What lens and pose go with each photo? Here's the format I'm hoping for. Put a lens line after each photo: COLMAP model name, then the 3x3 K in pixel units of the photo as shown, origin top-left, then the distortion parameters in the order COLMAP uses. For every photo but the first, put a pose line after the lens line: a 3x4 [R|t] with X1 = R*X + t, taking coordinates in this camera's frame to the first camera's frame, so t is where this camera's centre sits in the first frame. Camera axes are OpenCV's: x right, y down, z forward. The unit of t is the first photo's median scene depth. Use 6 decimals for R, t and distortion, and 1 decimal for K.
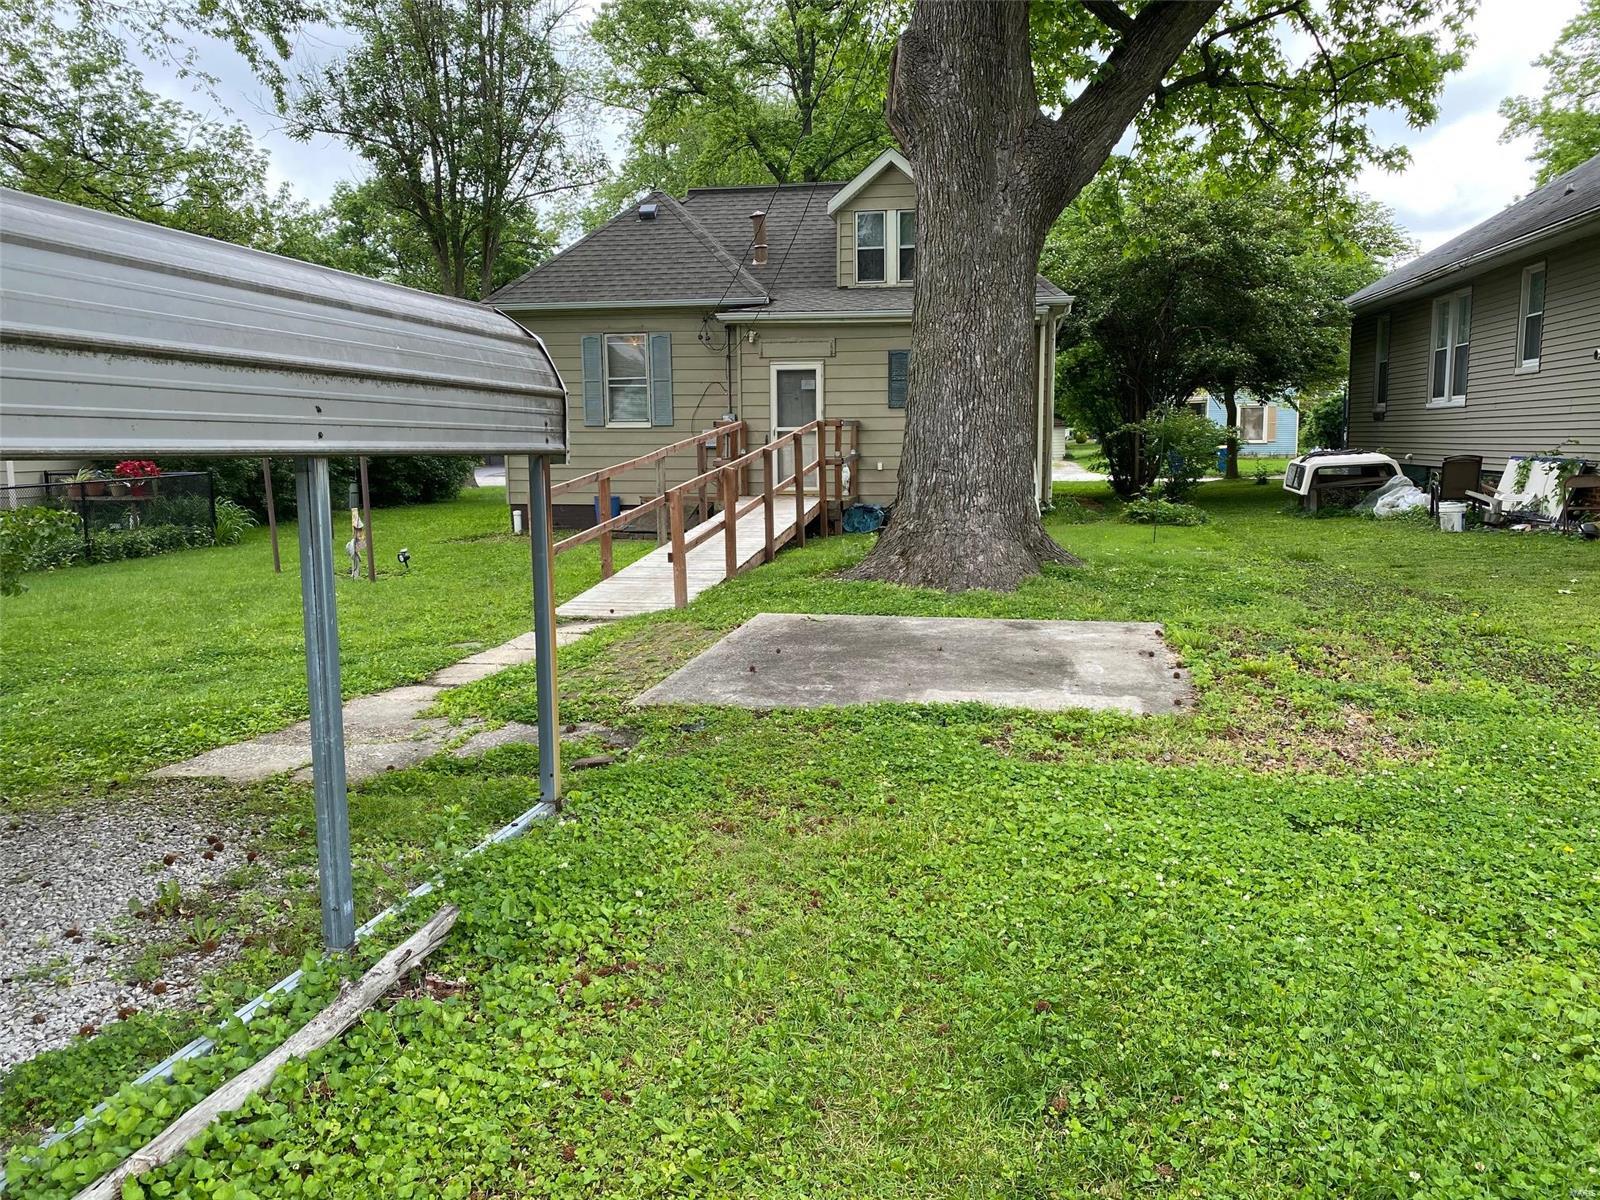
lens RADIAL K [[1211.1, 0, 800.0], [0, 1211.1, 600.0], [0, 0, 1]] dist [0.064977, -0.080033]
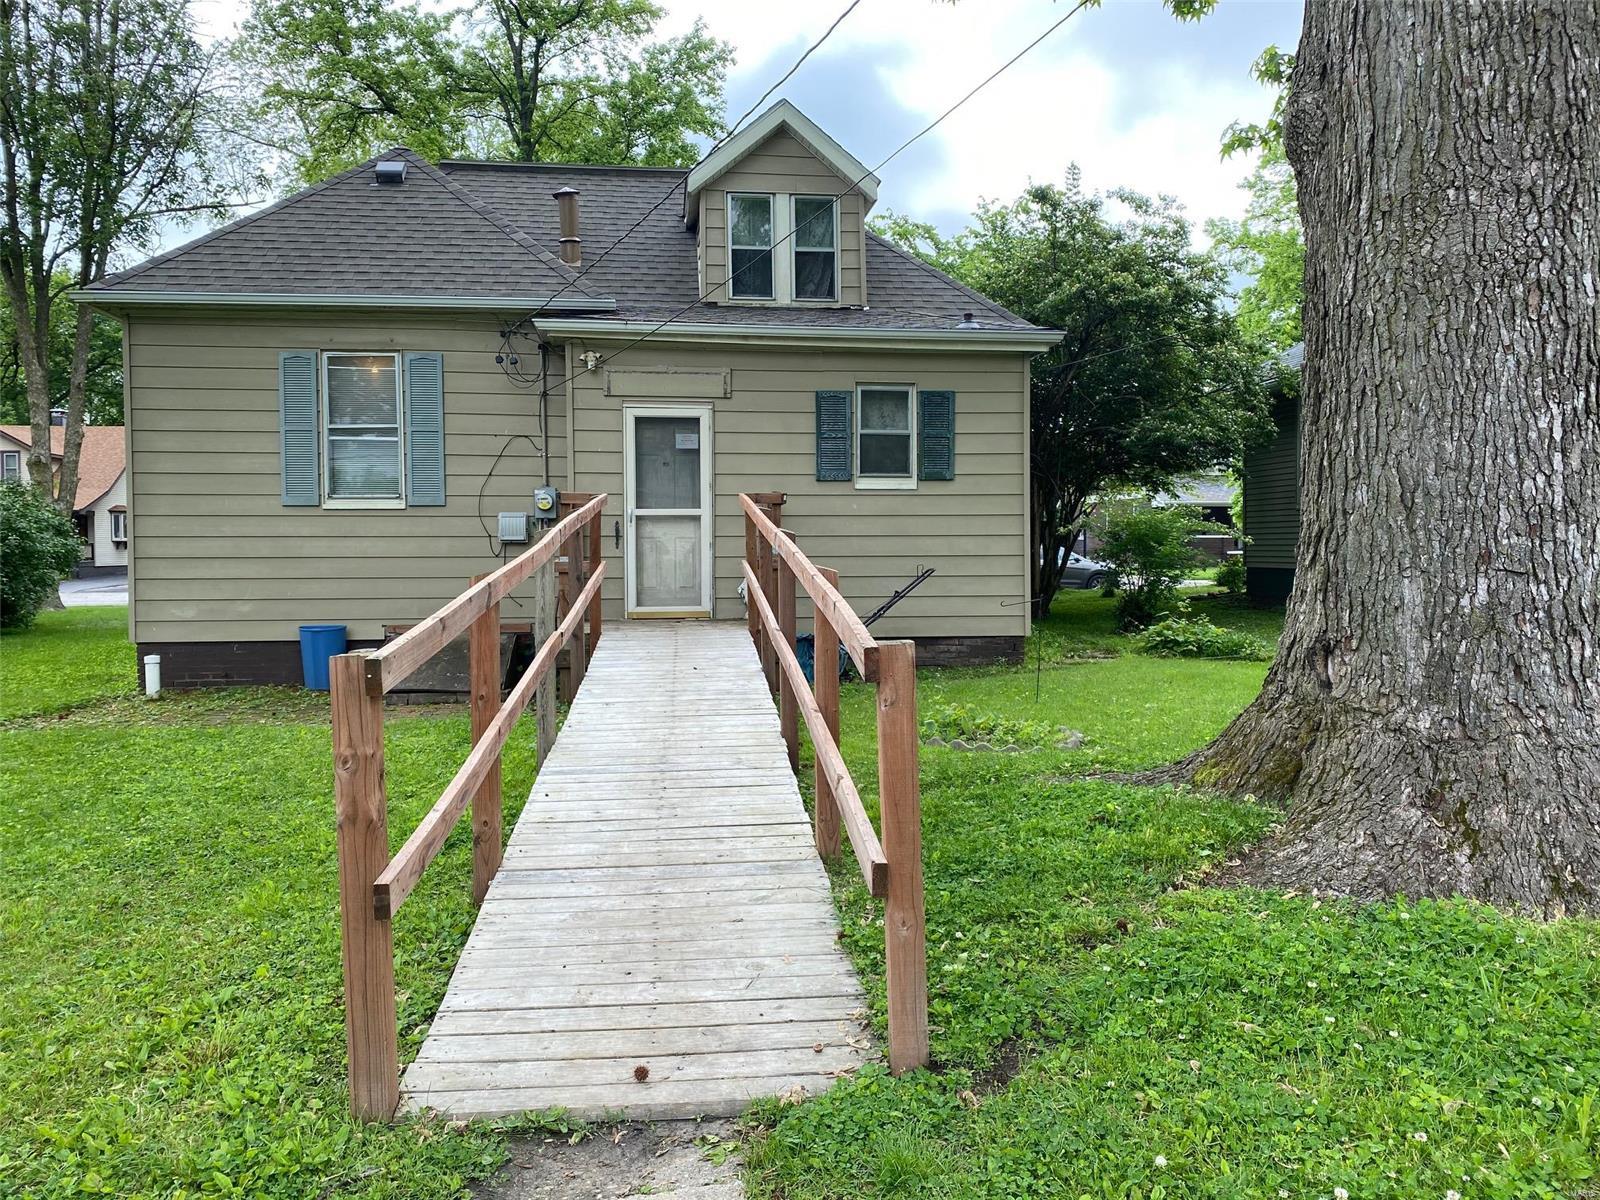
lens RADIAL K [[1226.0, 0, 802.8], [0, 1226.0, 591.8], [0, 0, 1]] dist [0.037765, -0.032005]
pose [[0.959487, -0.005806, 0.281693, -0.105328], [0.033630, 0.995000, -0.094041, -0.038401], [-0.279739, 0.099704, 0.954885, 0.371185]]
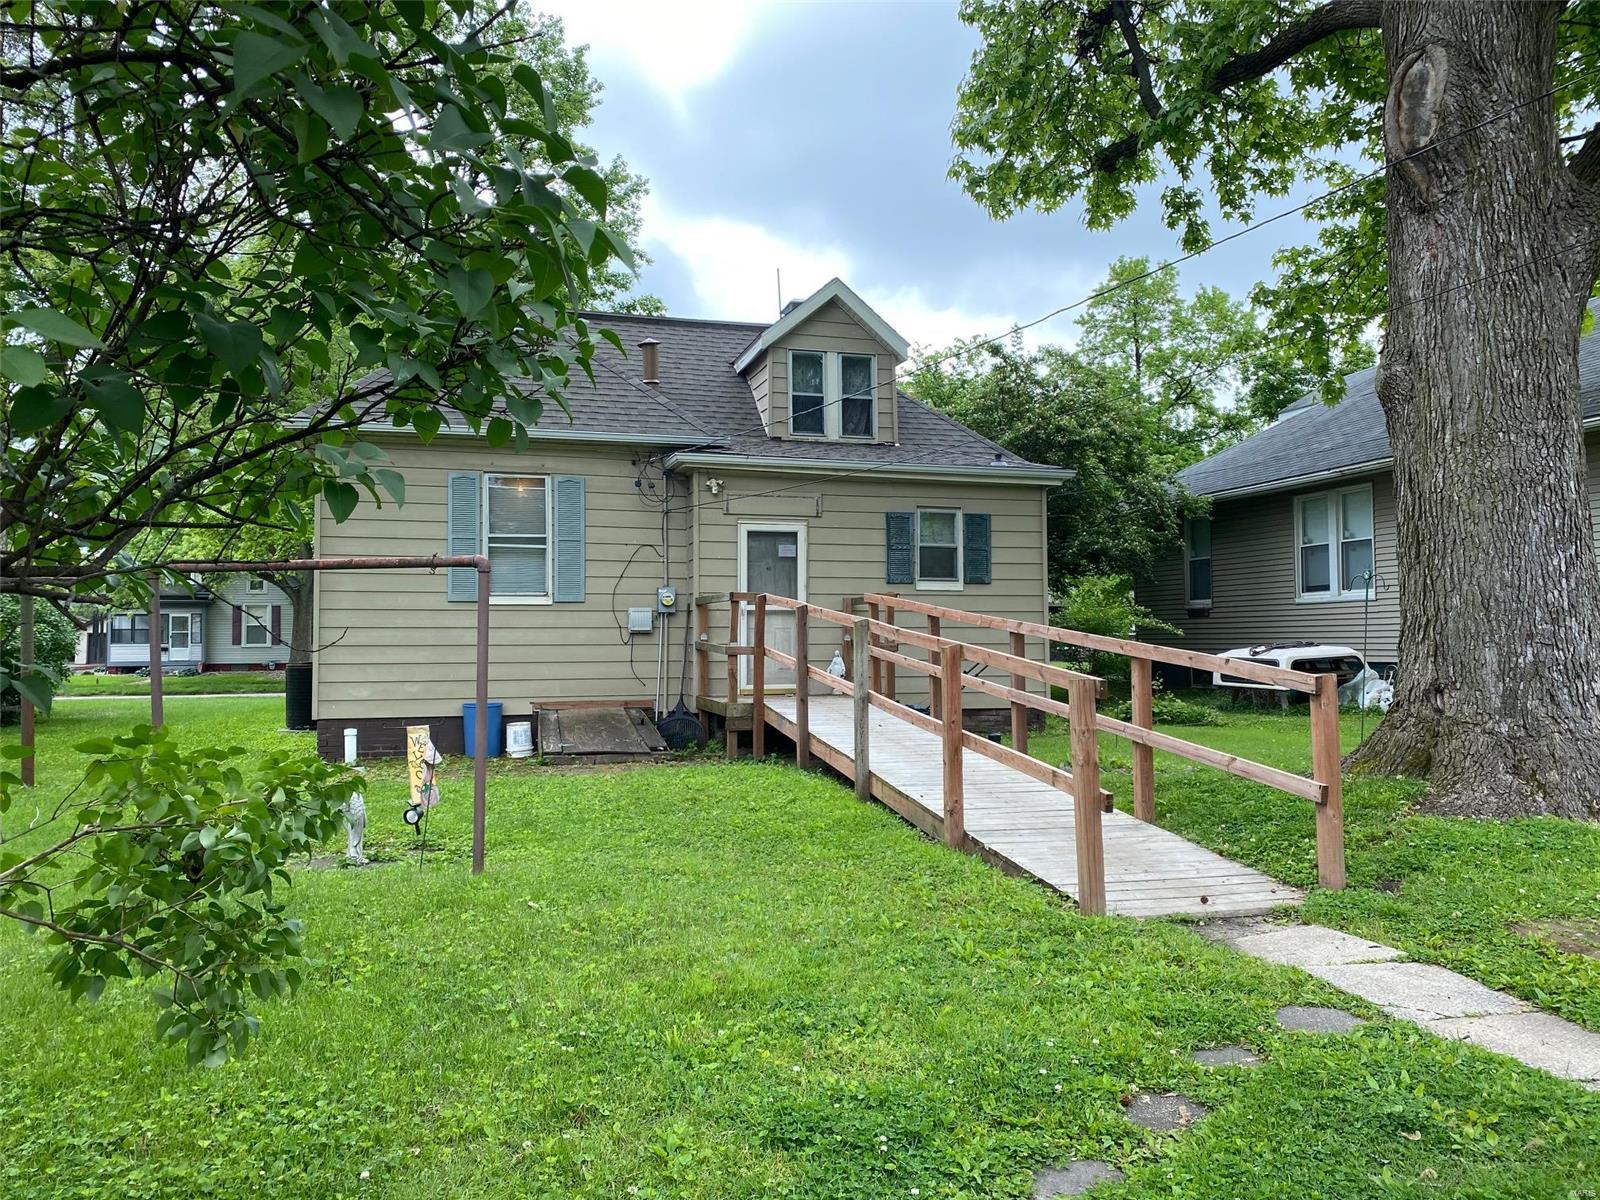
lens RADIAL K [[1211.1, 0, 800.0], [0, 1211.1, 600.0], [0, 0, 1]] dist [0.064977, -0.080033]
pose [[0.904788, 0.019892, 0.425397, -0.290987], [0.052845, 0.985944, -0.158501, -0.023661], [-0.422570, 0.165890, 0.891019, 0.299190]]
